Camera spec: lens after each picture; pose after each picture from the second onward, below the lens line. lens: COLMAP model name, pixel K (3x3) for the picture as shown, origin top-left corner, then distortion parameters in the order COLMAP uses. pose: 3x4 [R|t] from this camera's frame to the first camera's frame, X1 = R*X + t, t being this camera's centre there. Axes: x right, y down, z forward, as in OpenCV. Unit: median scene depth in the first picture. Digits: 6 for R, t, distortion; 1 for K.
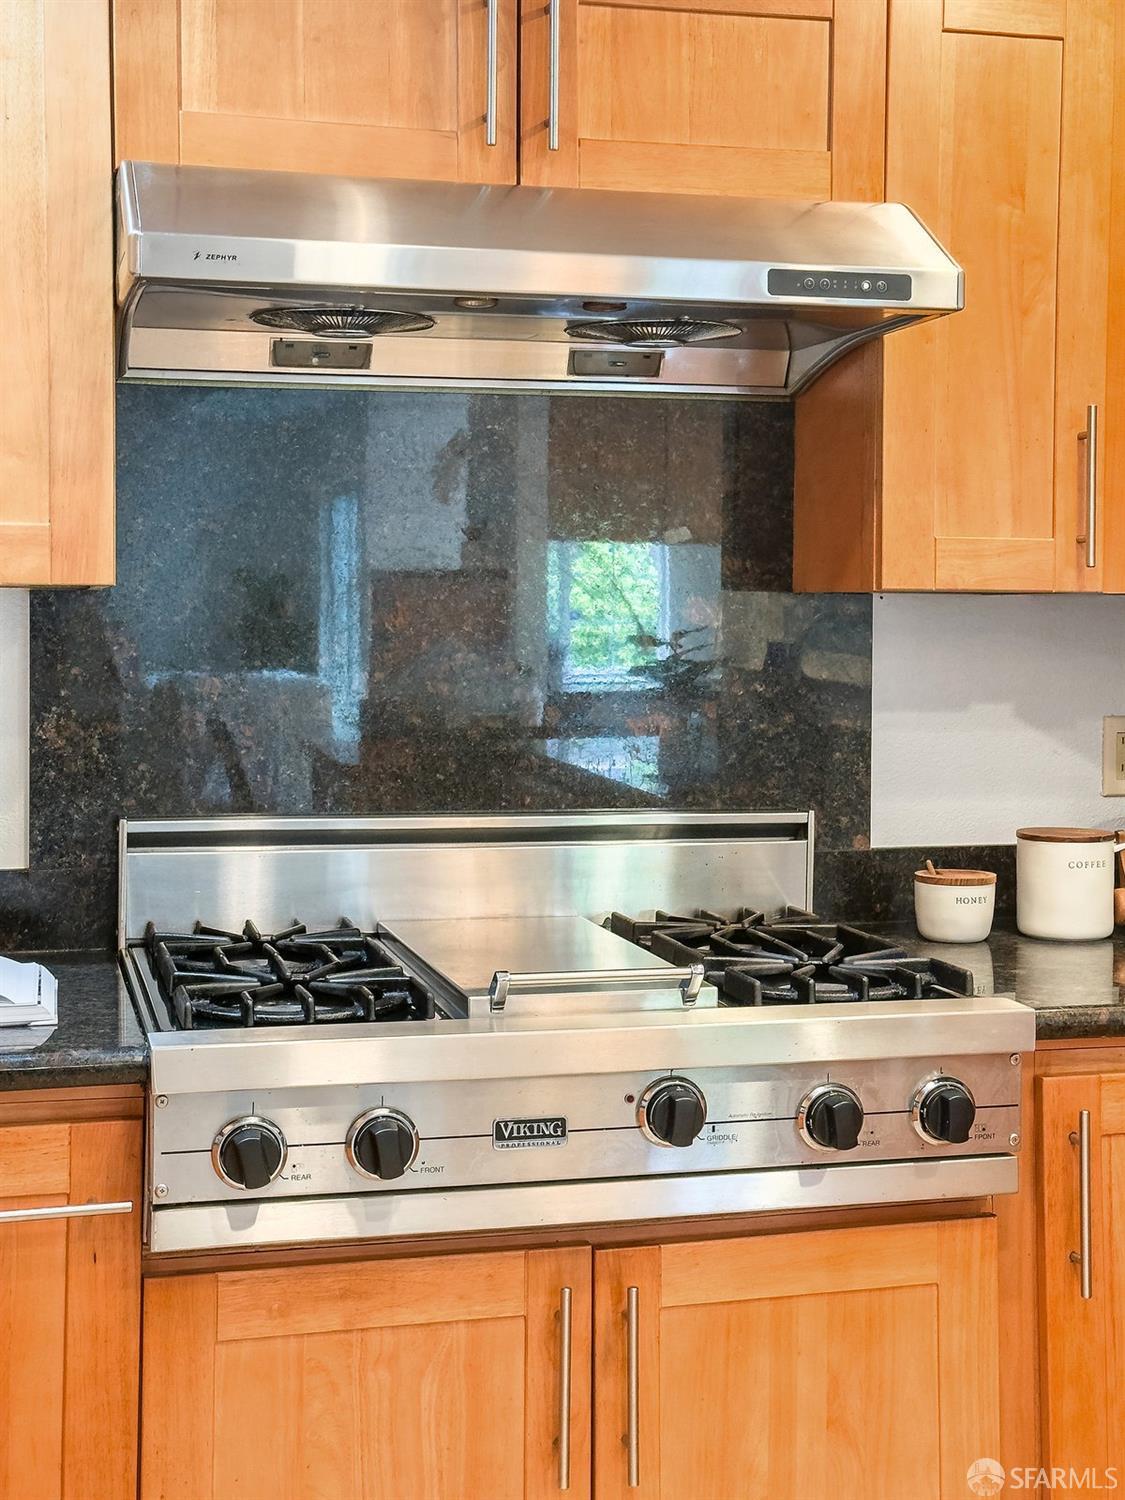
lens RADIAL K [[2122.4, 0, 563.2], [0, 2122.4, 630.0], [0, 0, 1]] dist [-0.000785, 0.408687]
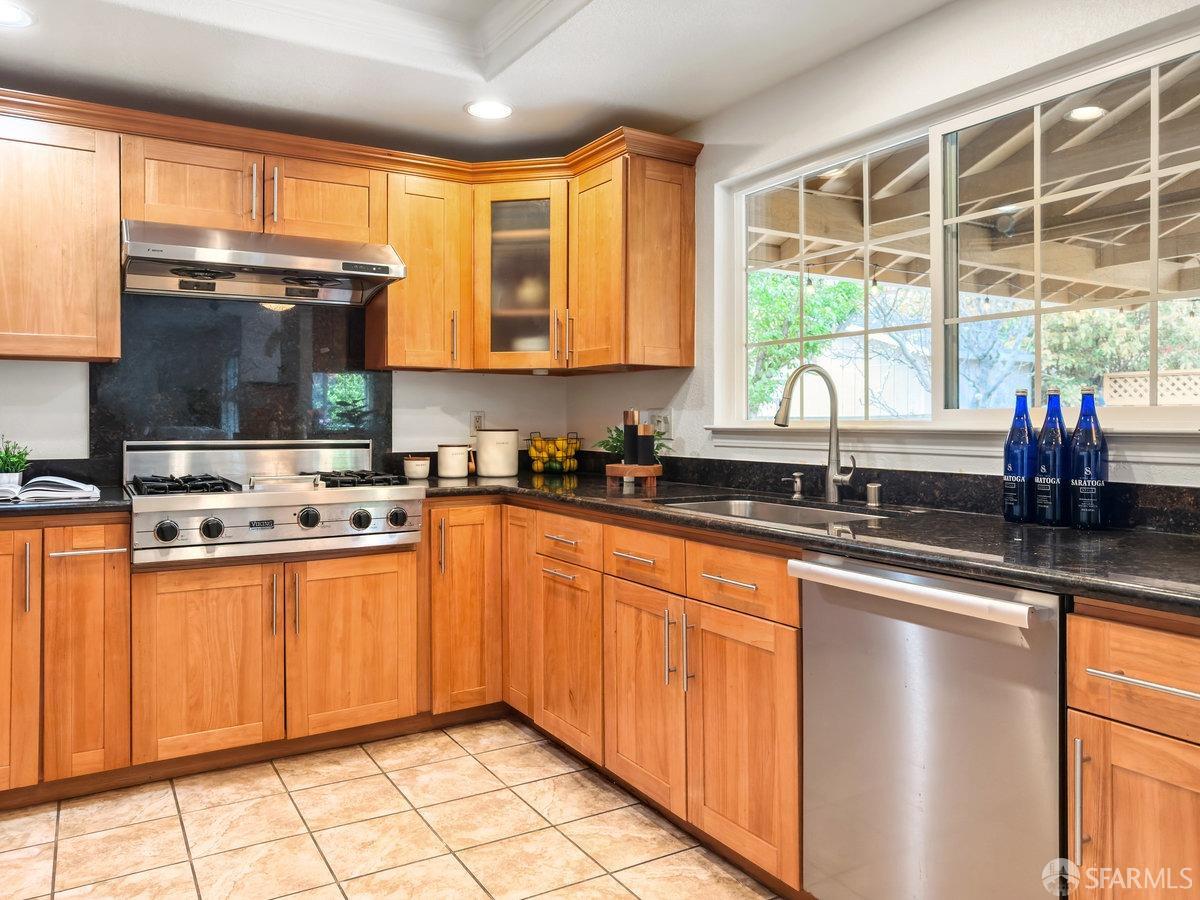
lens RADIAL K [[870.8, 0, 593.9], [0, 870.8, 413.1], [0, 0, 1]] dist [-0.006767, -0.004347]
pose [[0.961396, -0.003535, 0.275144, 0.097153], [0.007079, 0.999904, -0.011888, 0.077789], [-0.275076, 0.013377, 0.961329, -0.378047]]
